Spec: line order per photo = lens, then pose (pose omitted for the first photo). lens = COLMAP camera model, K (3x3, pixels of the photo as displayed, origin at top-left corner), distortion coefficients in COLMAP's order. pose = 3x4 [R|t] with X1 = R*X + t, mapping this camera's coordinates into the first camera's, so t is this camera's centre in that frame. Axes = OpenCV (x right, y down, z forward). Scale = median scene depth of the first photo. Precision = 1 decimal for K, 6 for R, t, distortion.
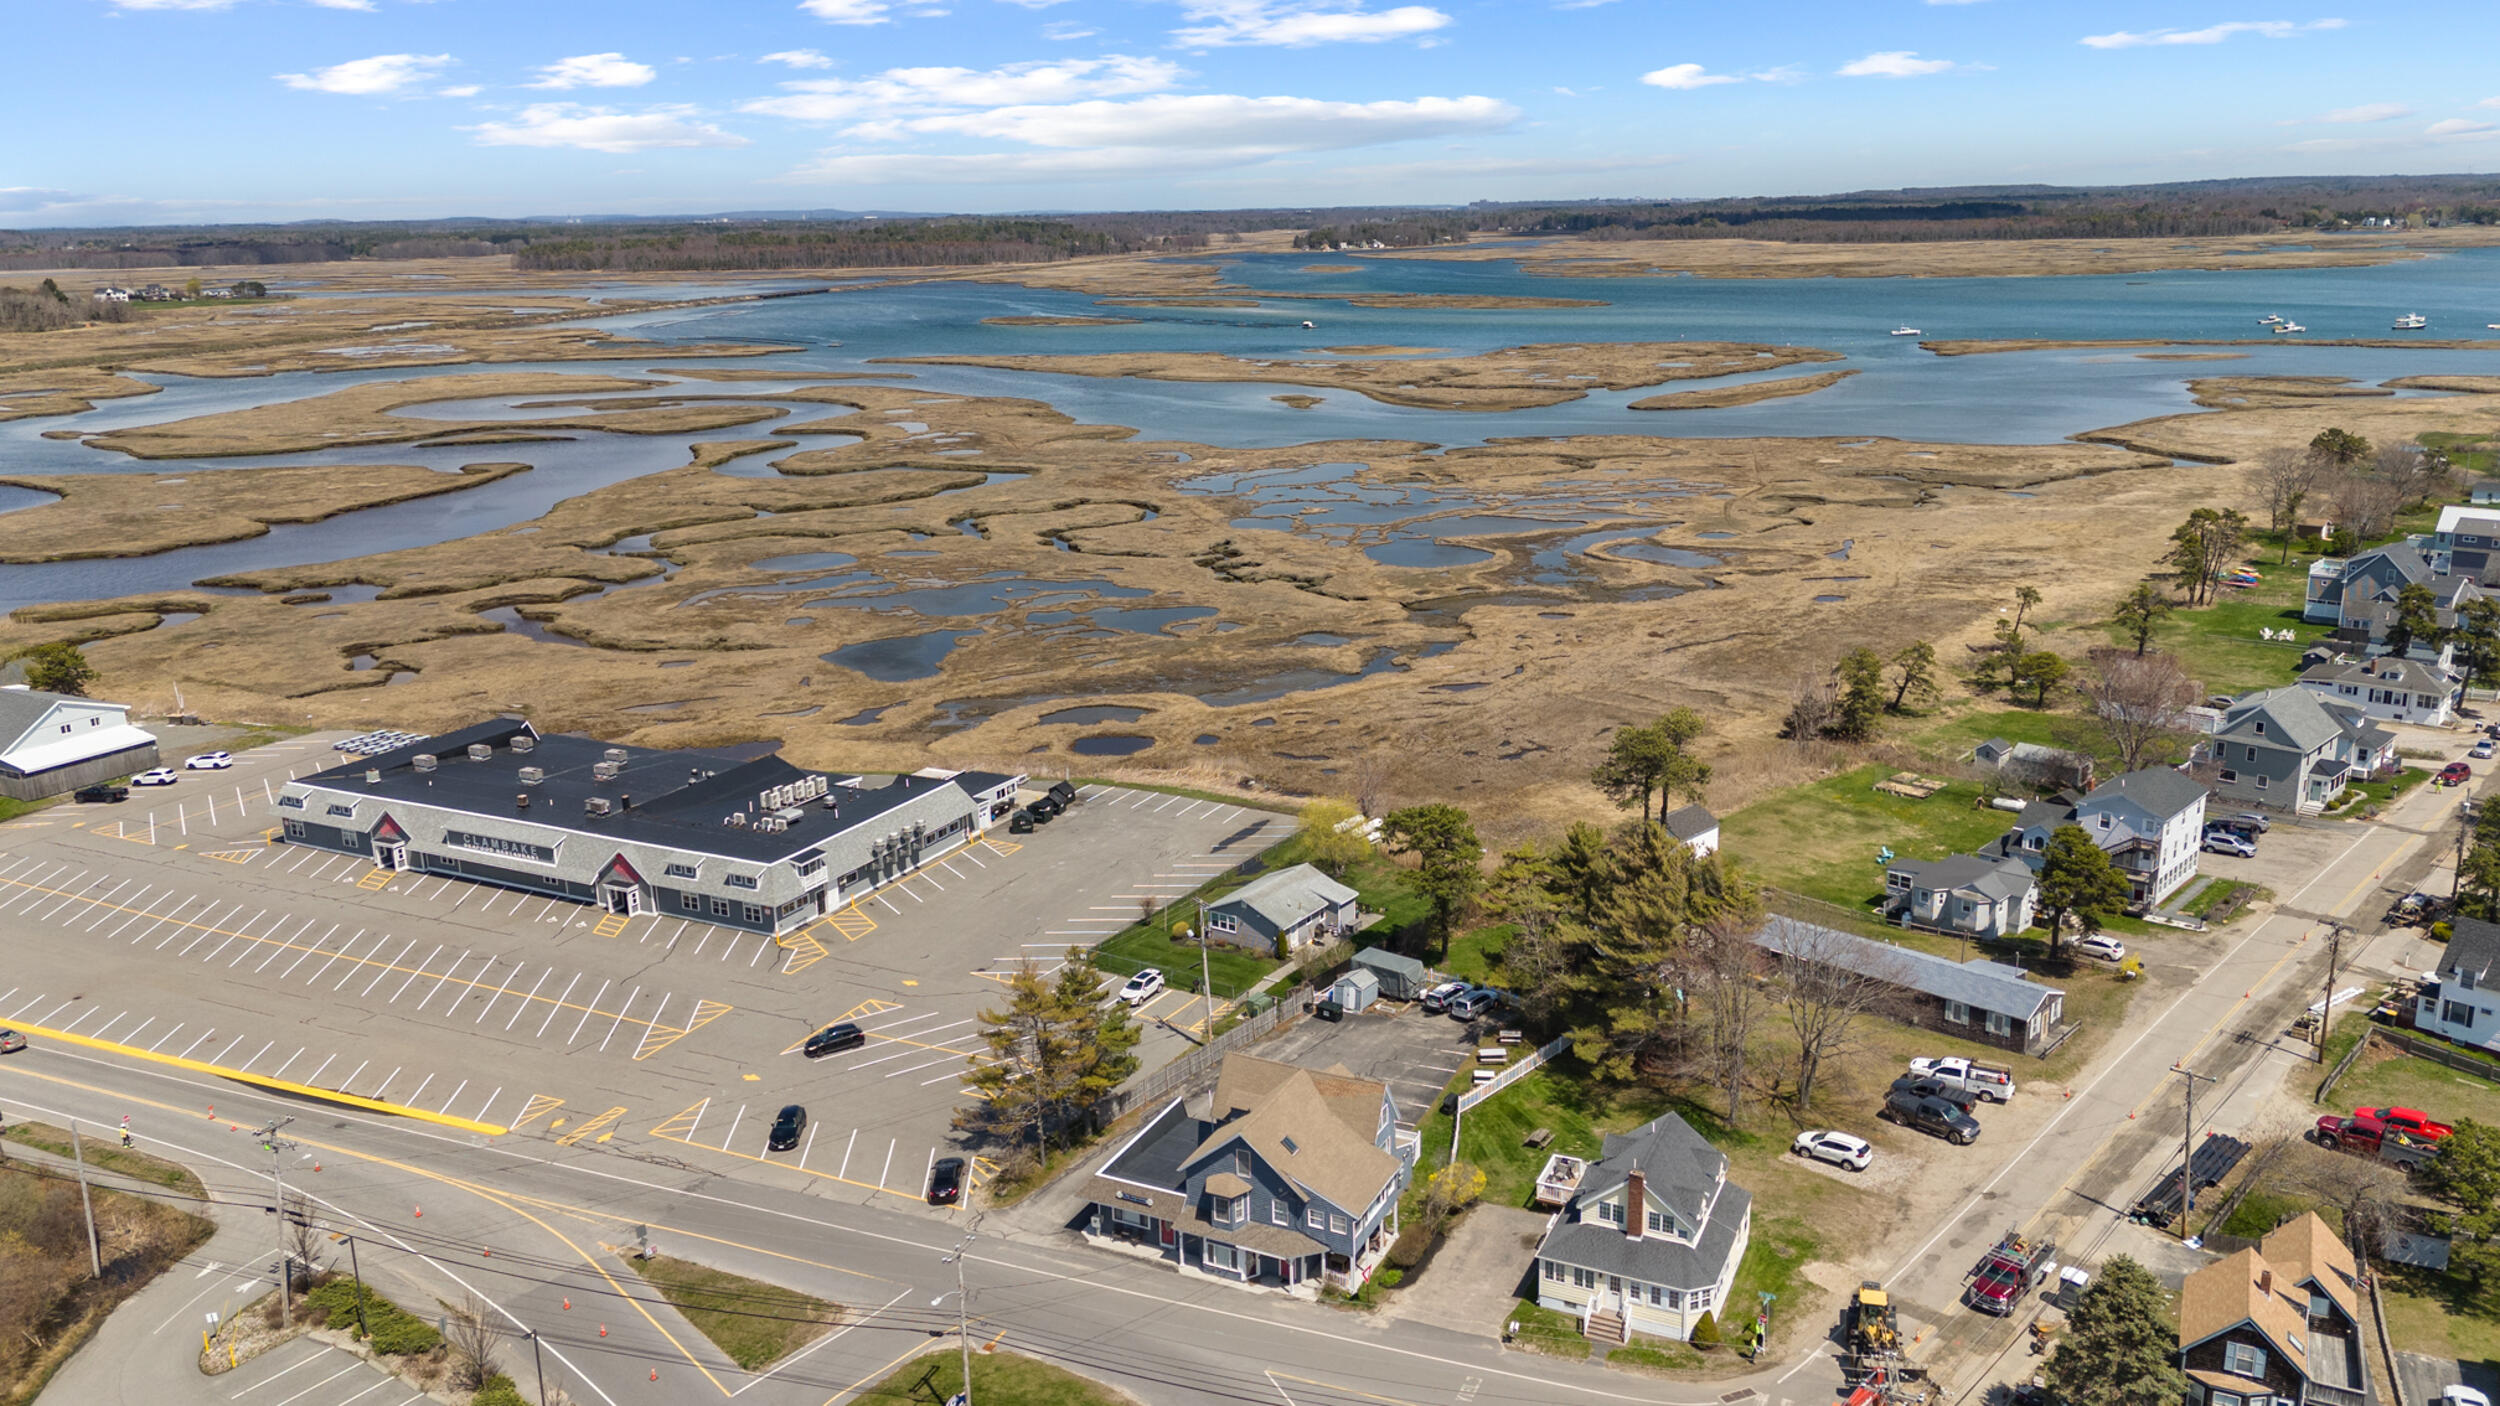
lens RADIAL K [[1826.2, 0, 1274.3], [0, 1826.2, 709.6], [0, 0, 1]] dist [0.105551, -0.124704]
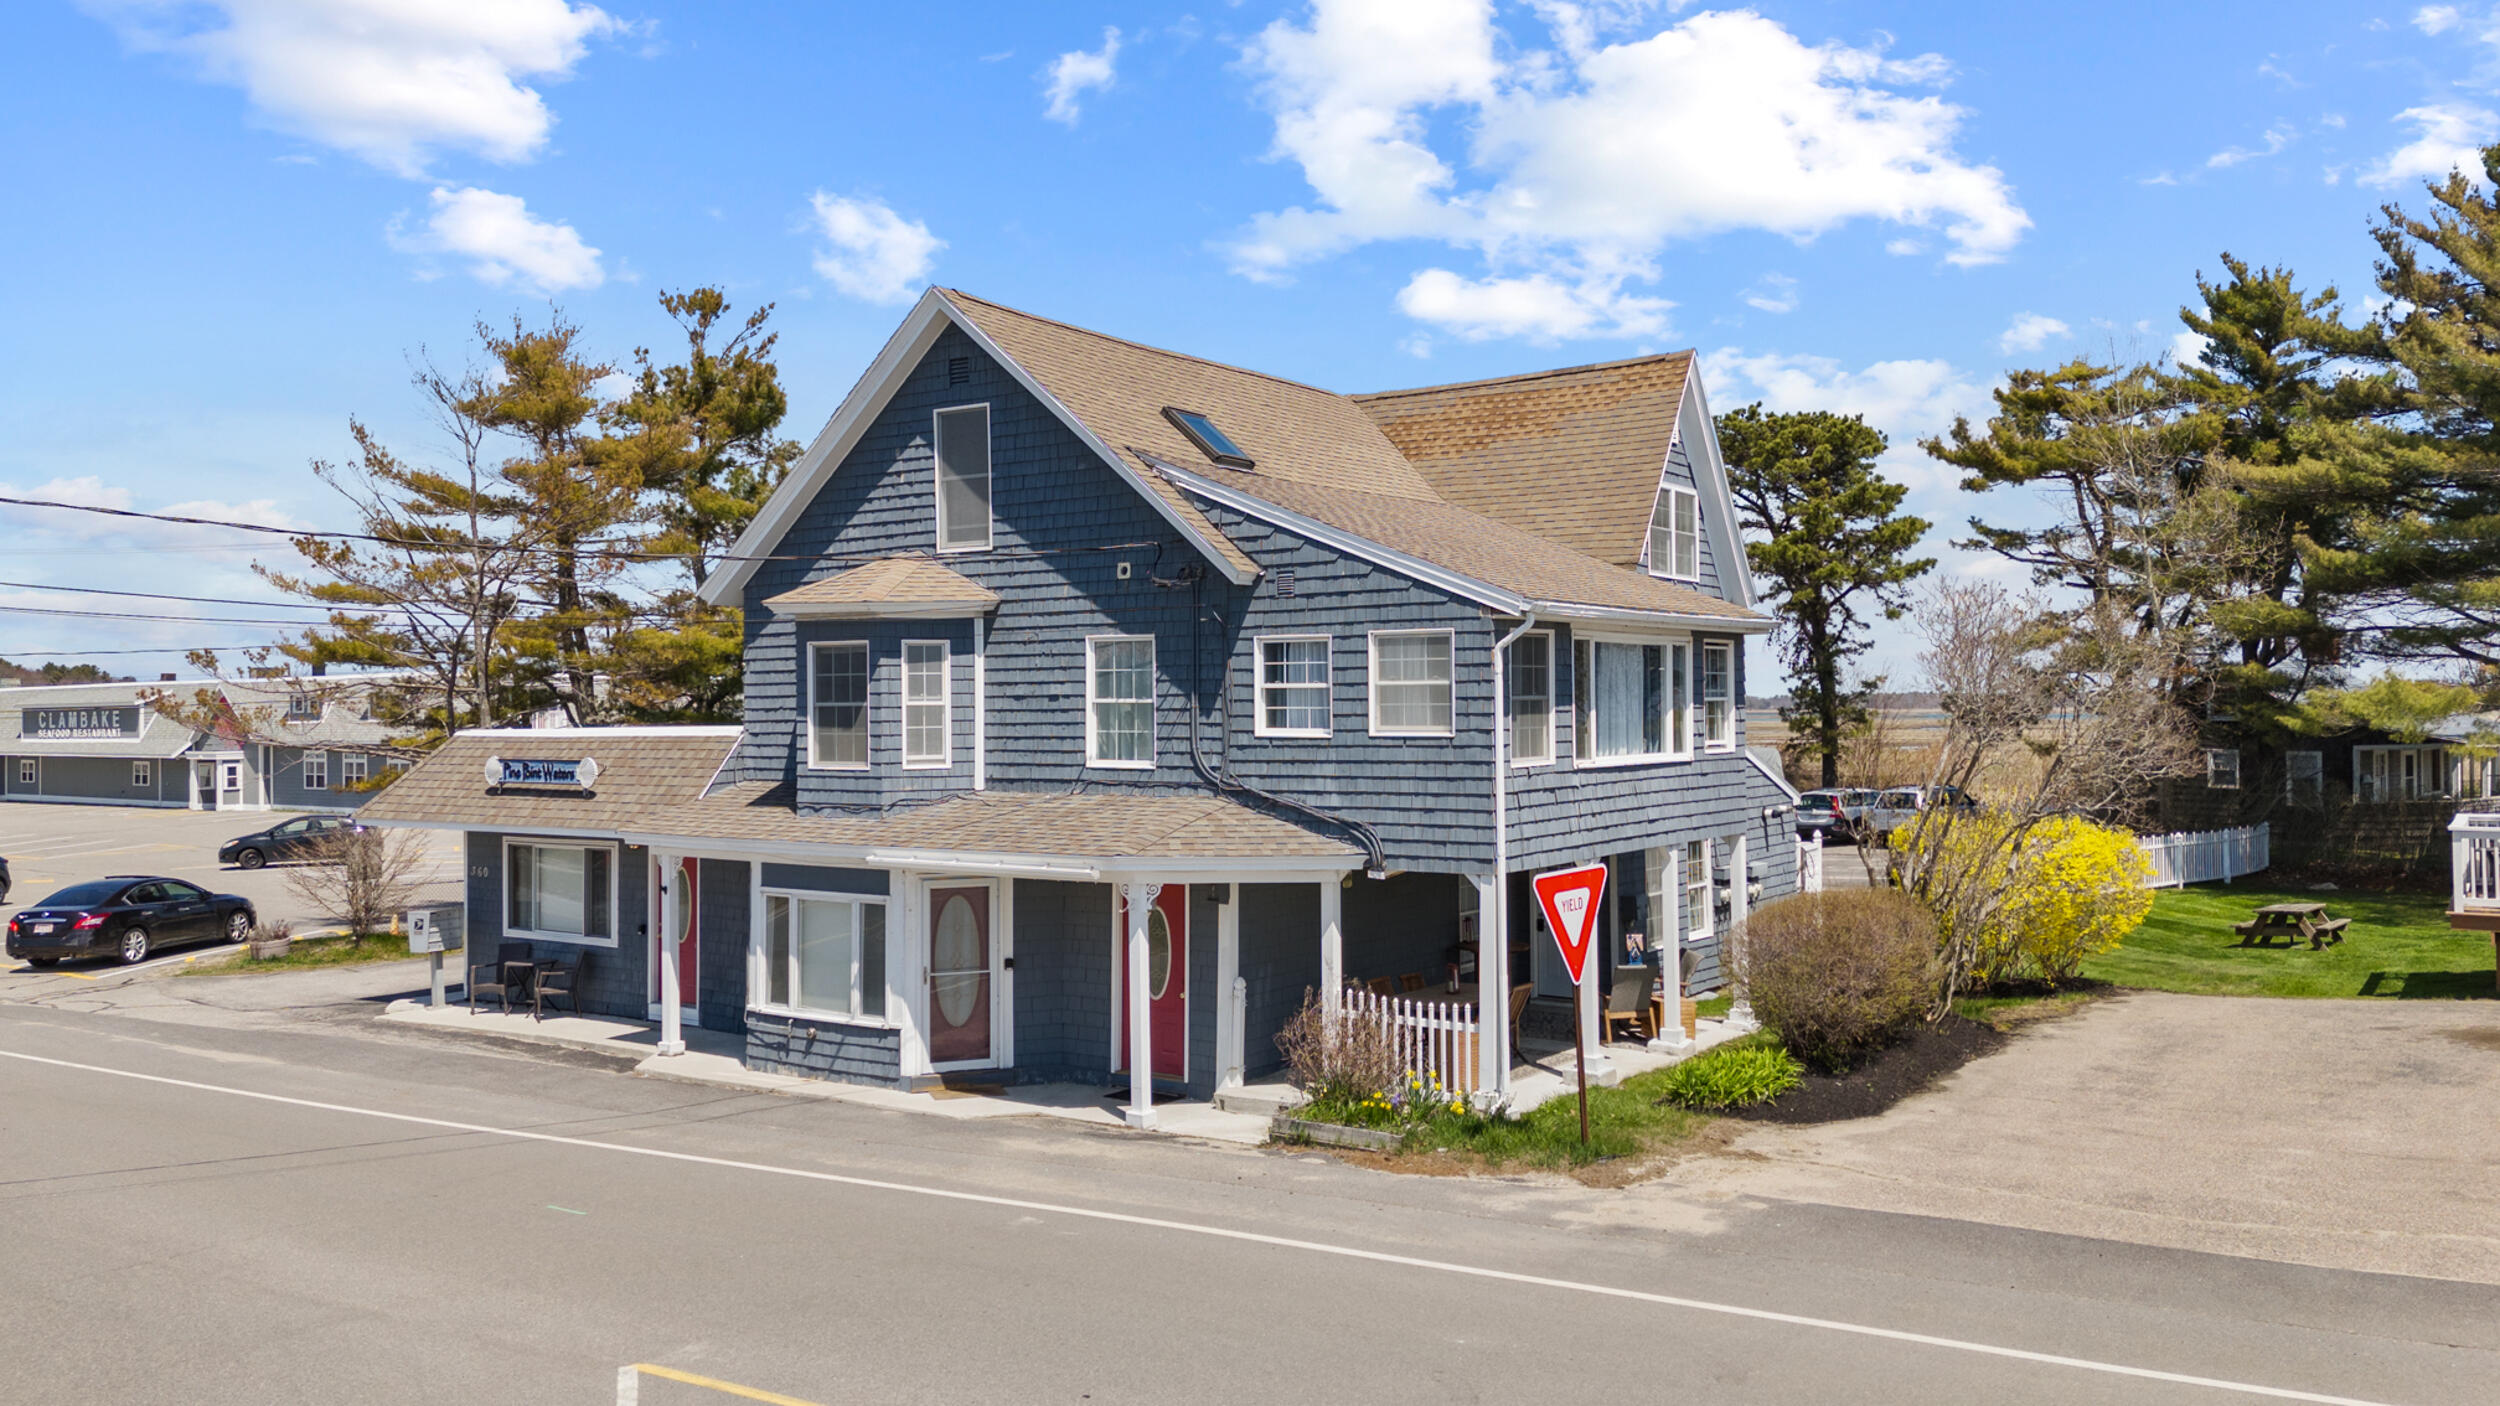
lens RADIAL K [[1826.2, 0, 1274.3], [0, 1826.2, 709.6], [0, 0, 1]] dist [0.105551, -0.124704]
pose [[0.988018, 0.008808, -0.154086, 0.030177], [-0.049163, 0.964325, -0.260116, 0.203661], [0.146298, 0.264574, 0.953204, 0.519676]]
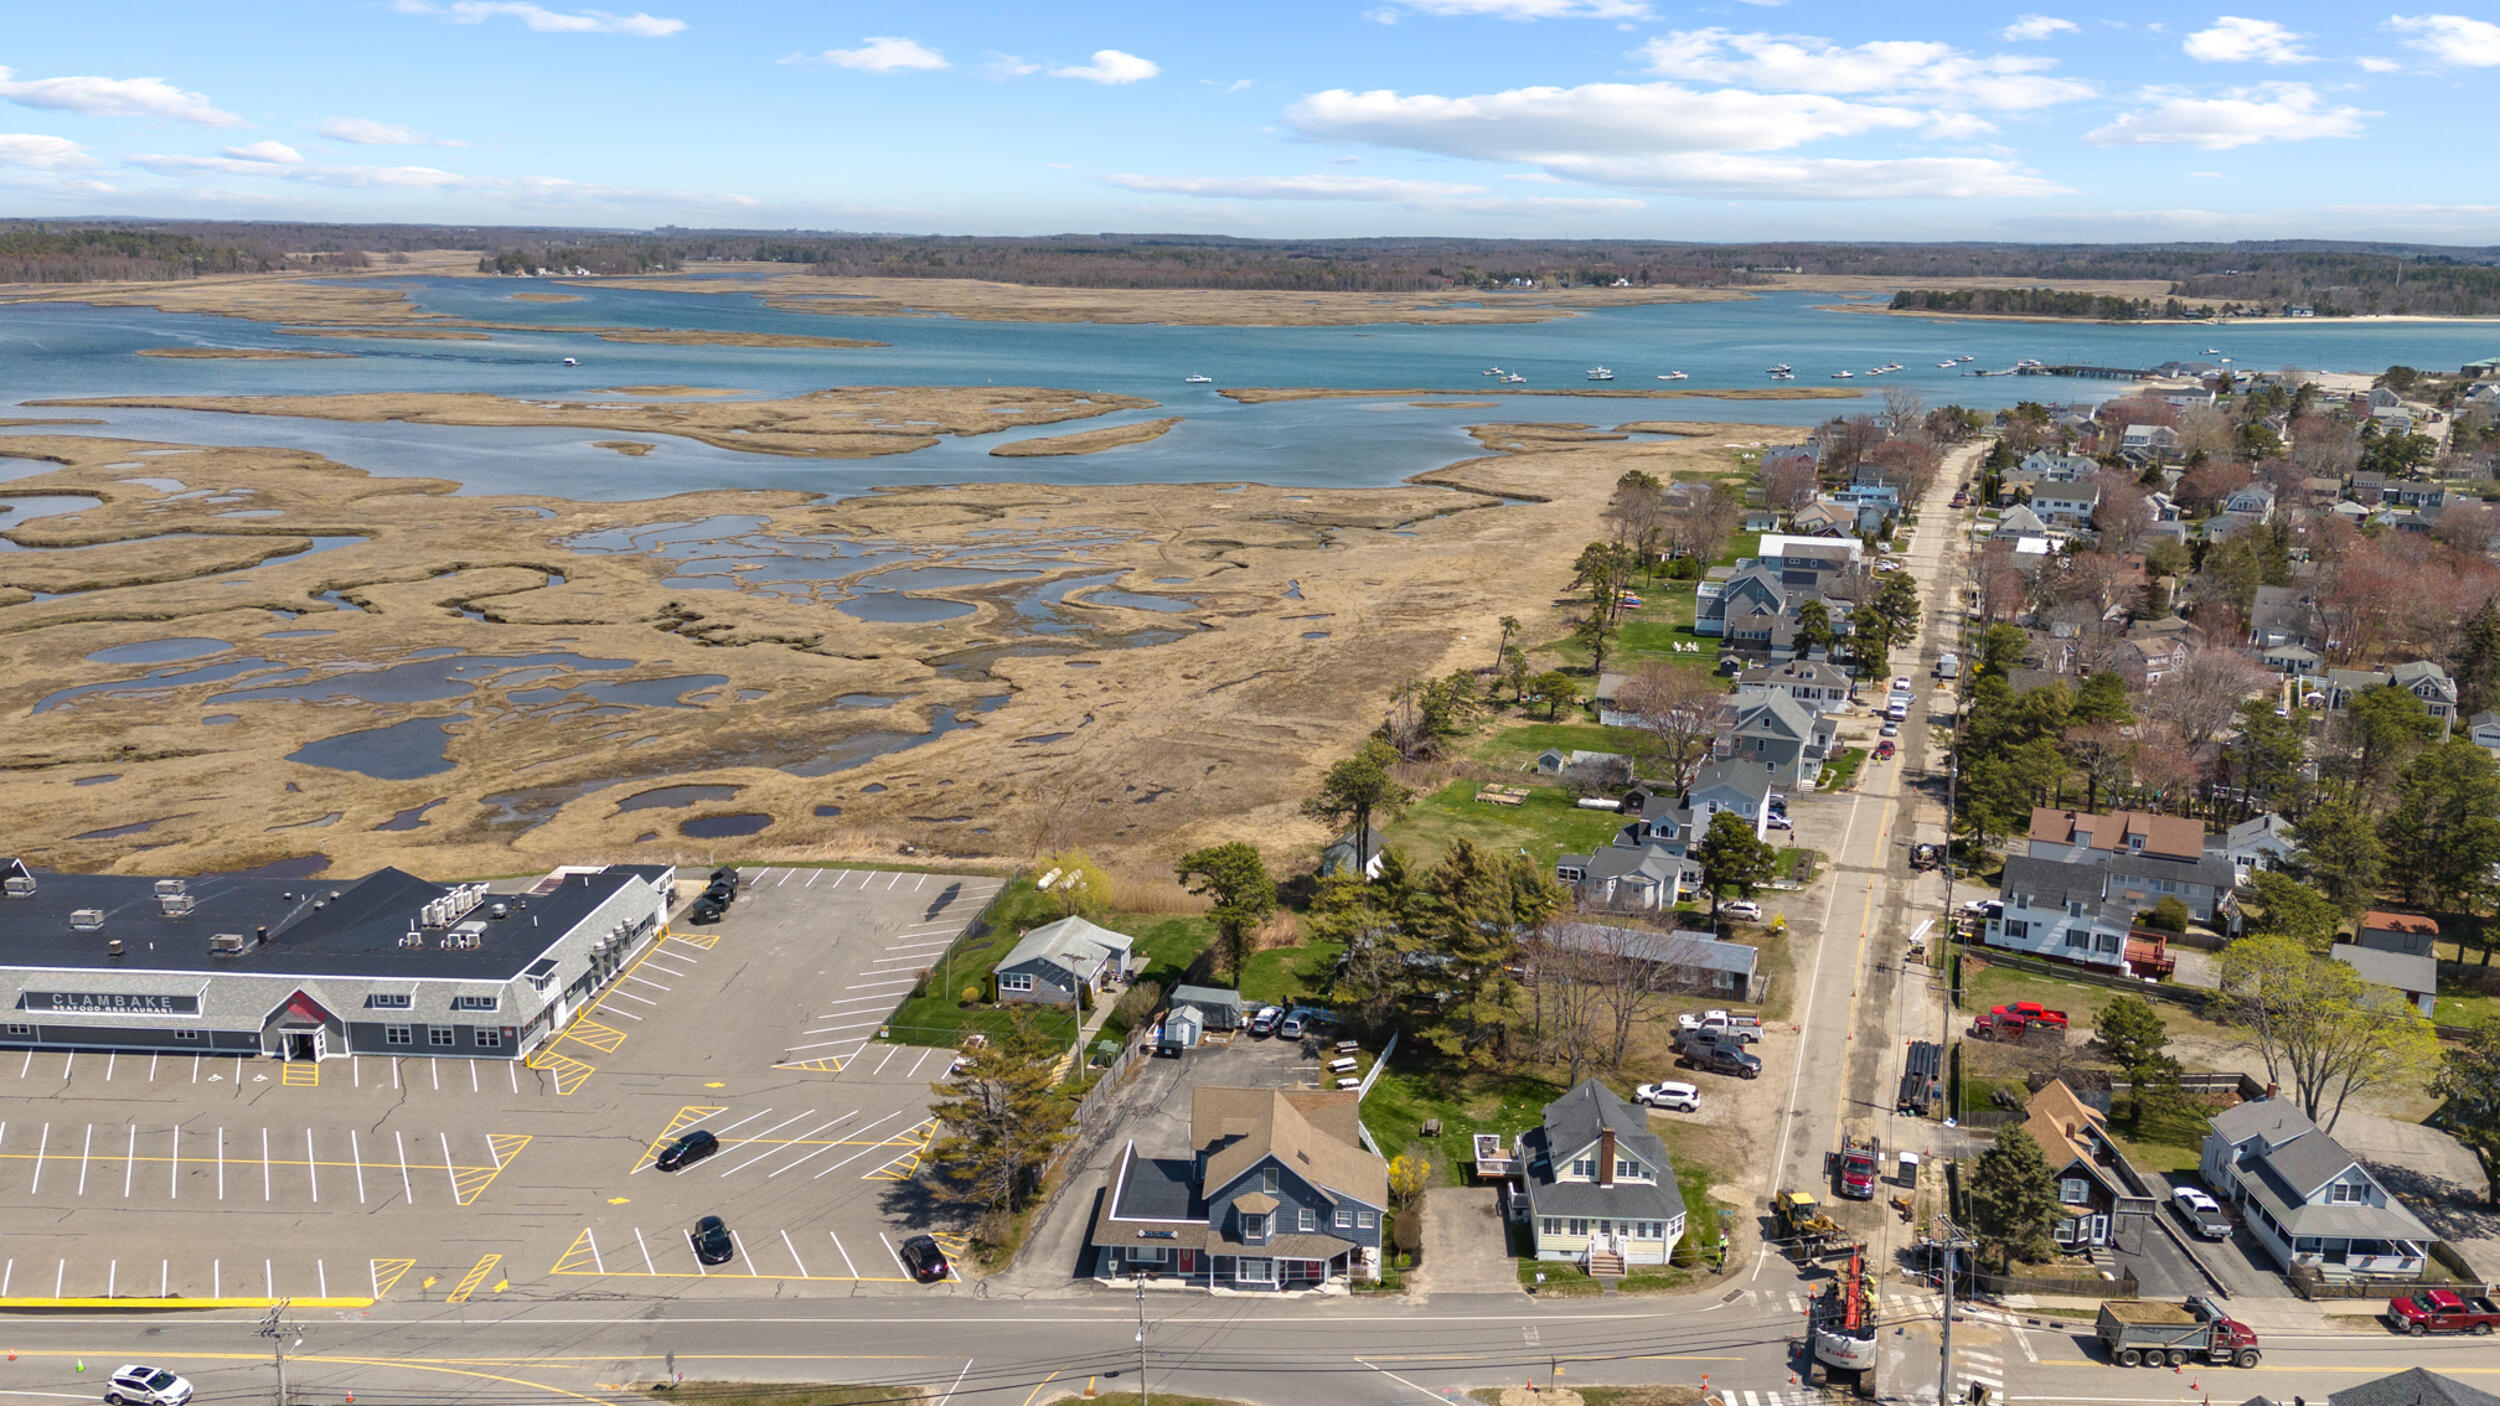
lens RADIAL K [[1909.8, 0, 1274.1], [0, 1909.8, 713.8], [0, 0, 1]] dist [0.098586, -0.111612]
pose [[0.918237, -0.065691, 0.390545, -0.275509], [0.075594, 0.997088, -0.010021, -0.008490], [-0.388750, 0.038724, 0.920529, -0.027889]]
